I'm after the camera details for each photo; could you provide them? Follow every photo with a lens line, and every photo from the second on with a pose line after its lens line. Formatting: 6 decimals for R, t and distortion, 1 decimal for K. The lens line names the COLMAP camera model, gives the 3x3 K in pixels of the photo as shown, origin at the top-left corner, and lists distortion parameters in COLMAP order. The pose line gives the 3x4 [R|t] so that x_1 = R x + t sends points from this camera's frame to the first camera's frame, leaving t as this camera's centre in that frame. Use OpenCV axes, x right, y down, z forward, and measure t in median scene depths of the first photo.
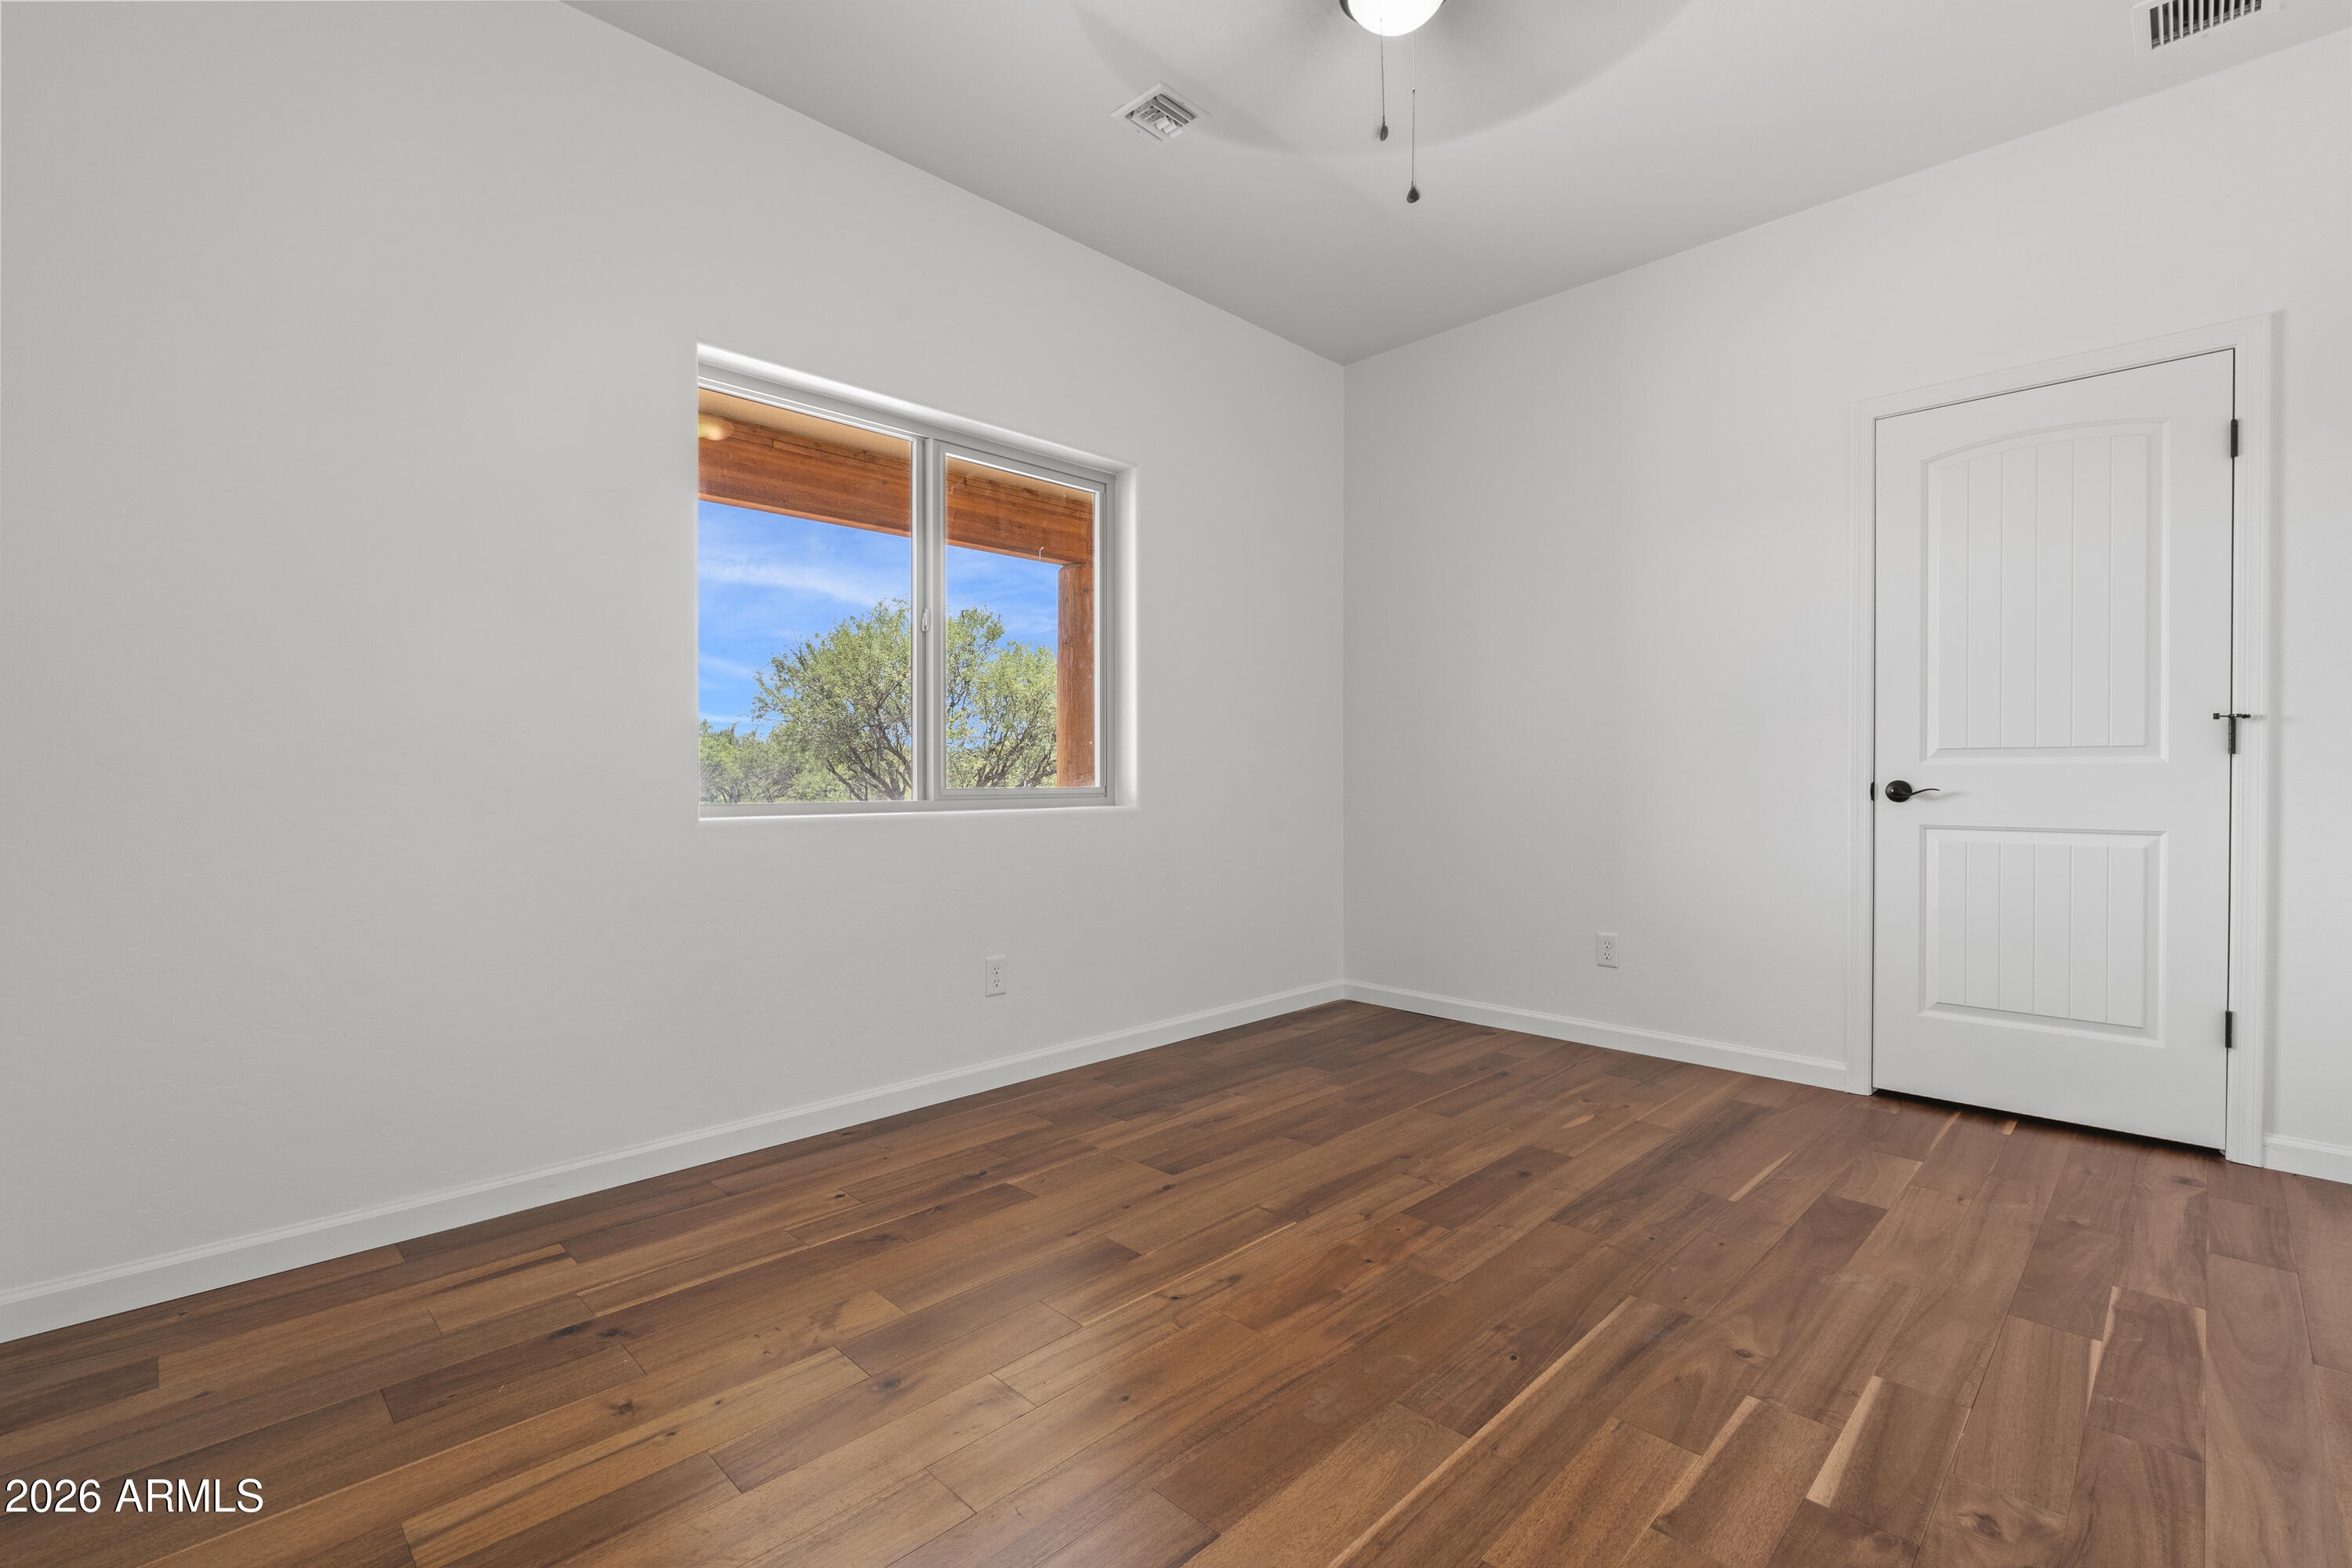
lens RADIAL K [[1057.9, 0, 1171.7], [0, 1057.9, 793.3], [0, 0, 1]] dist [-0.004772, 0.001209]
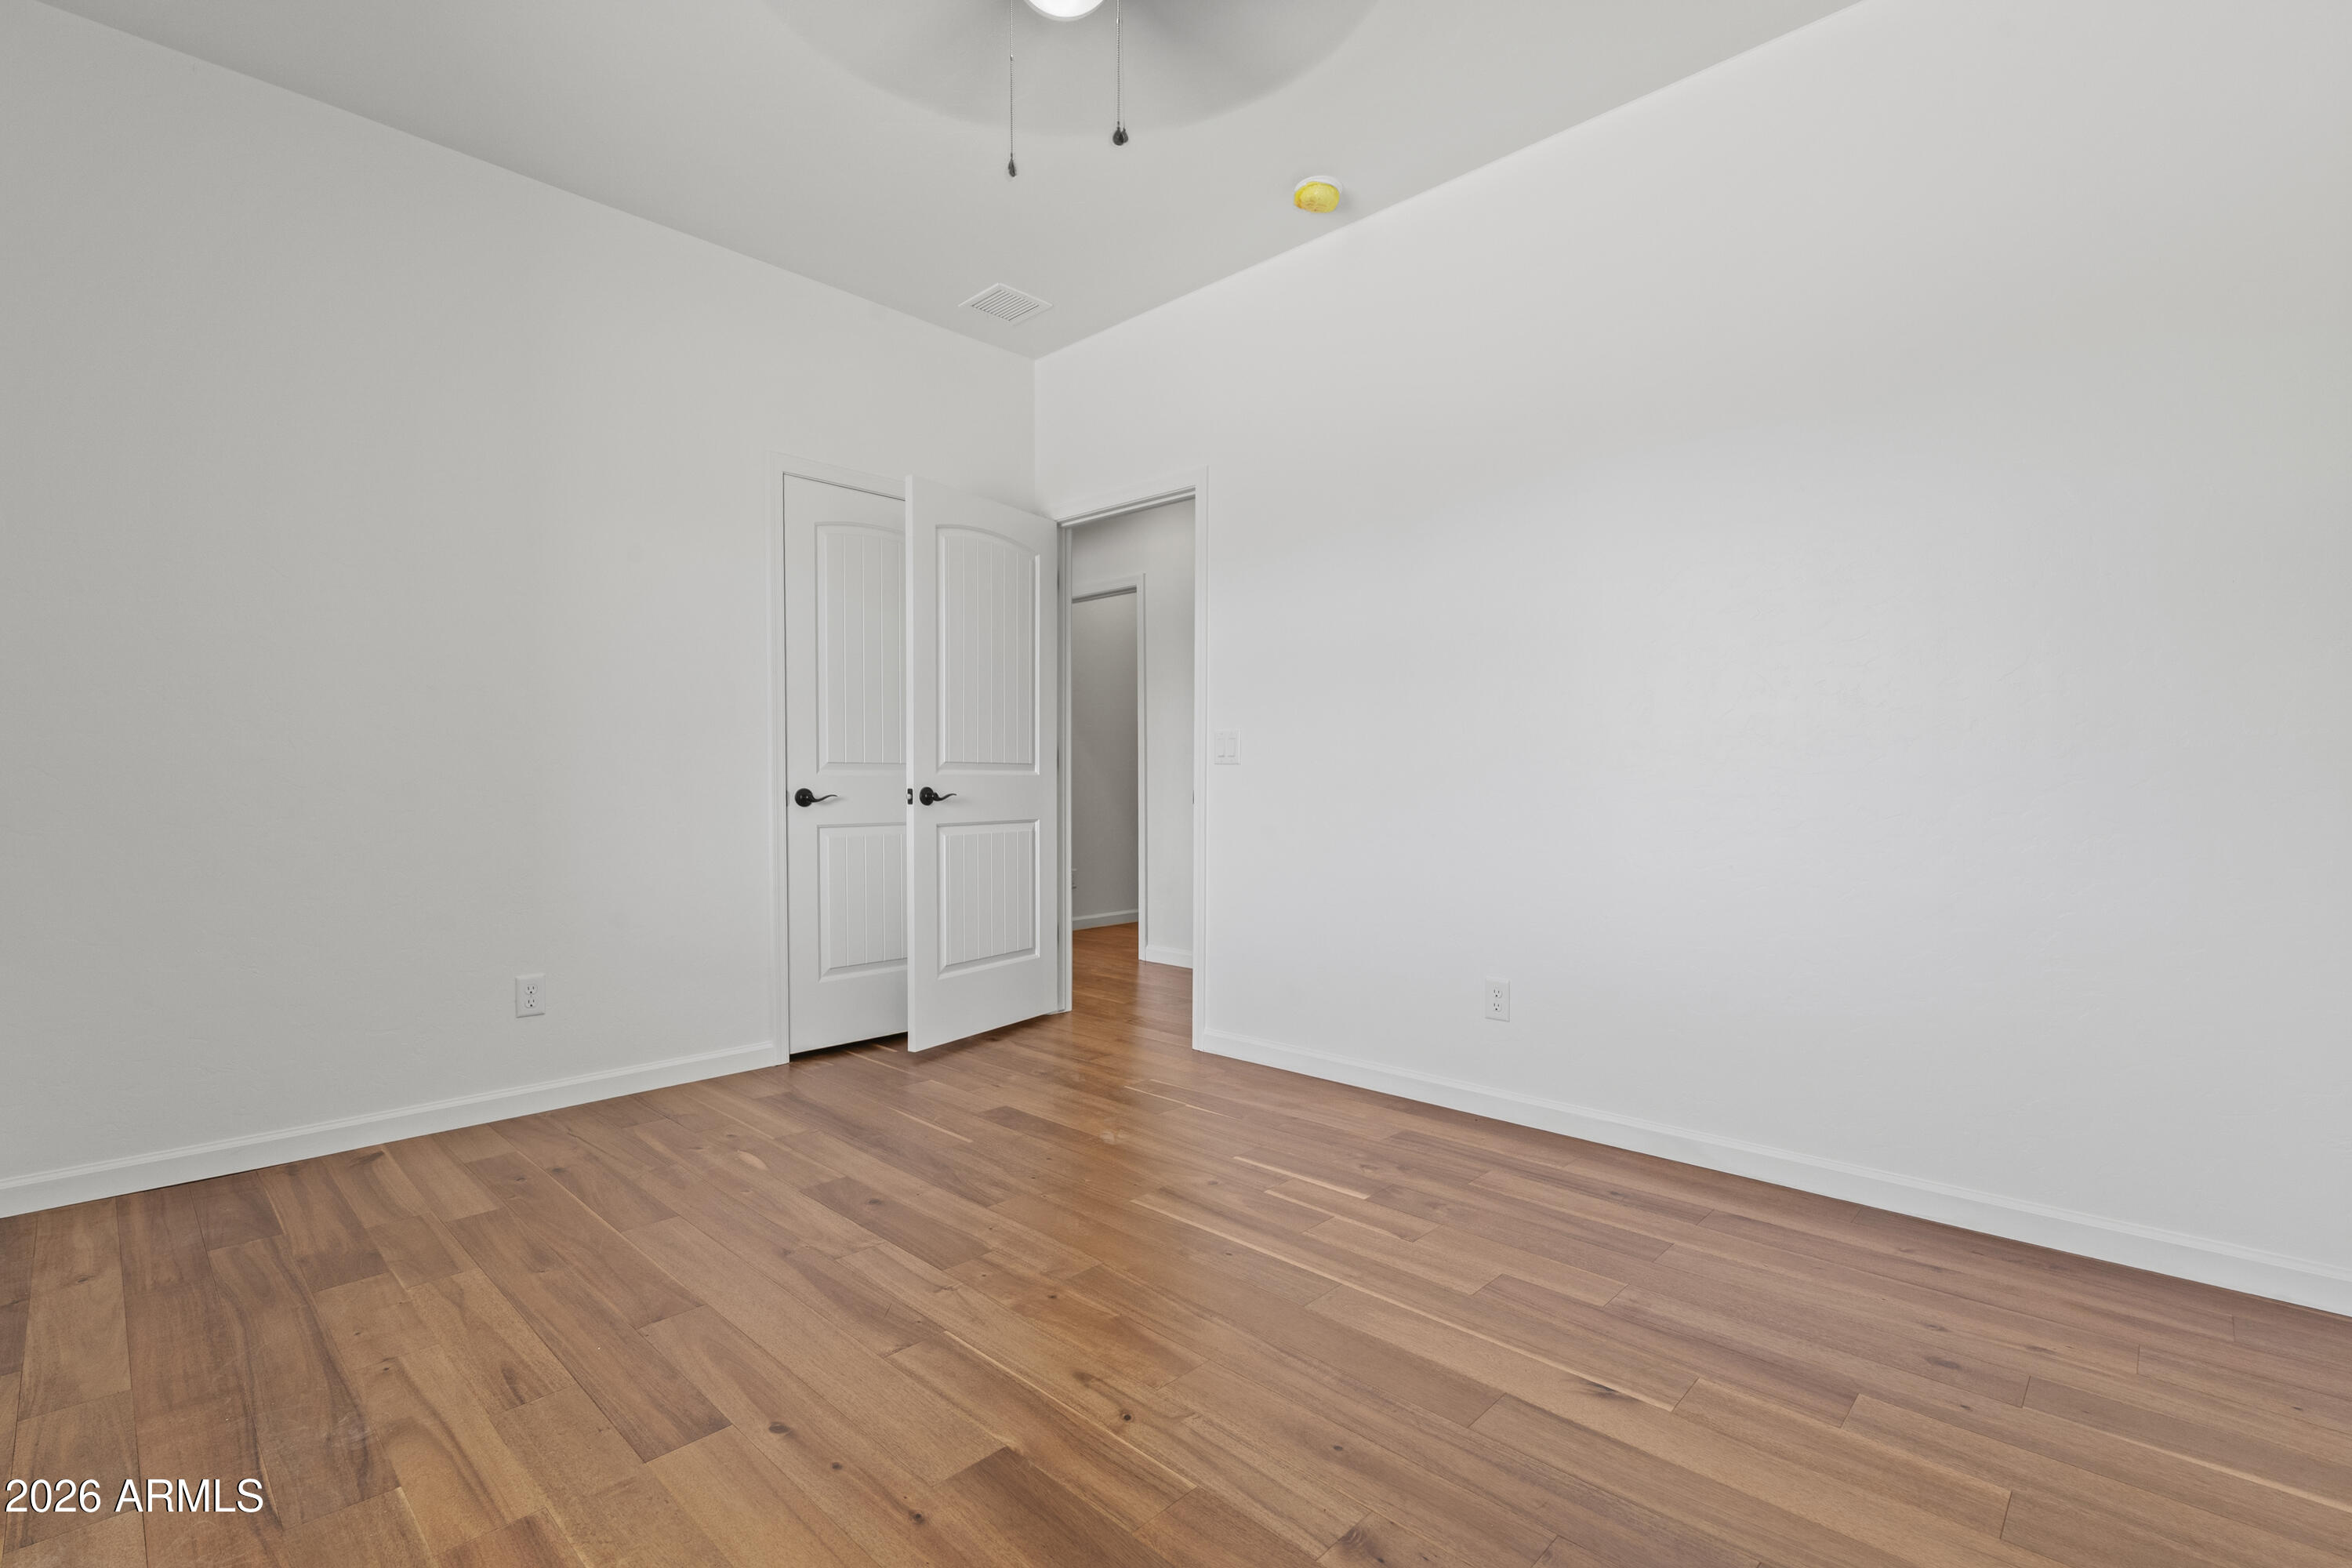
lens RADIAL K [[1057.9, 0, 1193.0], [0, 1057.9, 808.2], [0, 0, 1]] dist [-0.004772, 0.001209]
pose [[-0.036755, -0.020648, 0.999111, -0.605251], [0.016919, 0.999630, 0.021281, -0.008670], [-0.999181, 0.017686, -0.036392, 0.726968]]
